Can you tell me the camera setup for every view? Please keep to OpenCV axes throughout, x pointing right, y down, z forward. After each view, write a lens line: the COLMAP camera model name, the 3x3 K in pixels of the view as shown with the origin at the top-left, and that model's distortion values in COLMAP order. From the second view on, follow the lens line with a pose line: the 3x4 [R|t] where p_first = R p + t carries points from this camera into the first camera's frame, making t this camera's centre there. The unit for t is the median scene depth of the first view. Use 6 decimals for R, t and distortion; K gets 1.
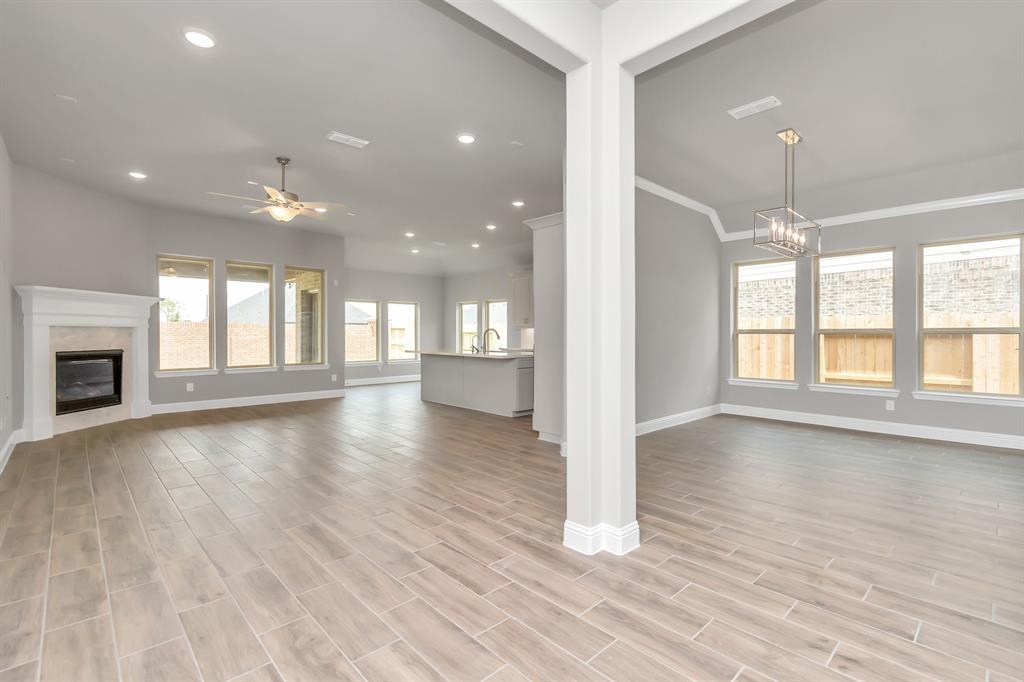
lens RADIAL K [[453.1, 0, 556.0], [0, 453.1, 337.9], [0, 0, 1]] dist [-0.000390, -0.000412]
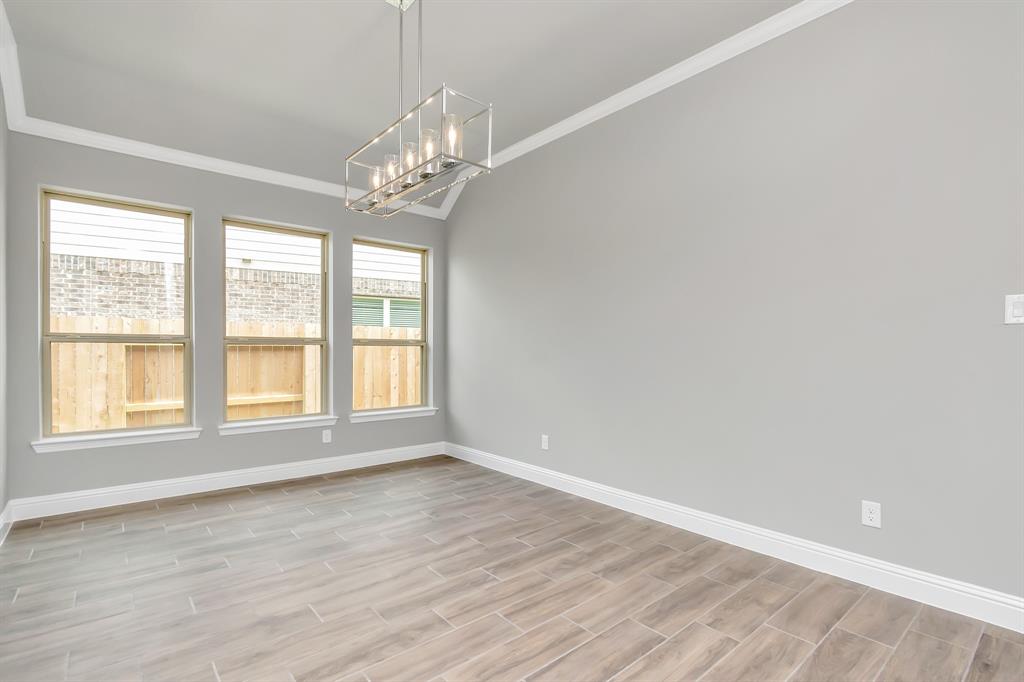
lens RADIAL K [[480.7, 0, 512.0], [0, 480.7, 341.0], [0, 0, 1]] dist [0.000646, 0.000210]
pose [[0.121913, 0.016772, 0.992399, -0.026680], [0.006743, 0.999820, -0.017726, 0.002058], [-0.992518, 0.008852, 0.121778, 0.369306]]
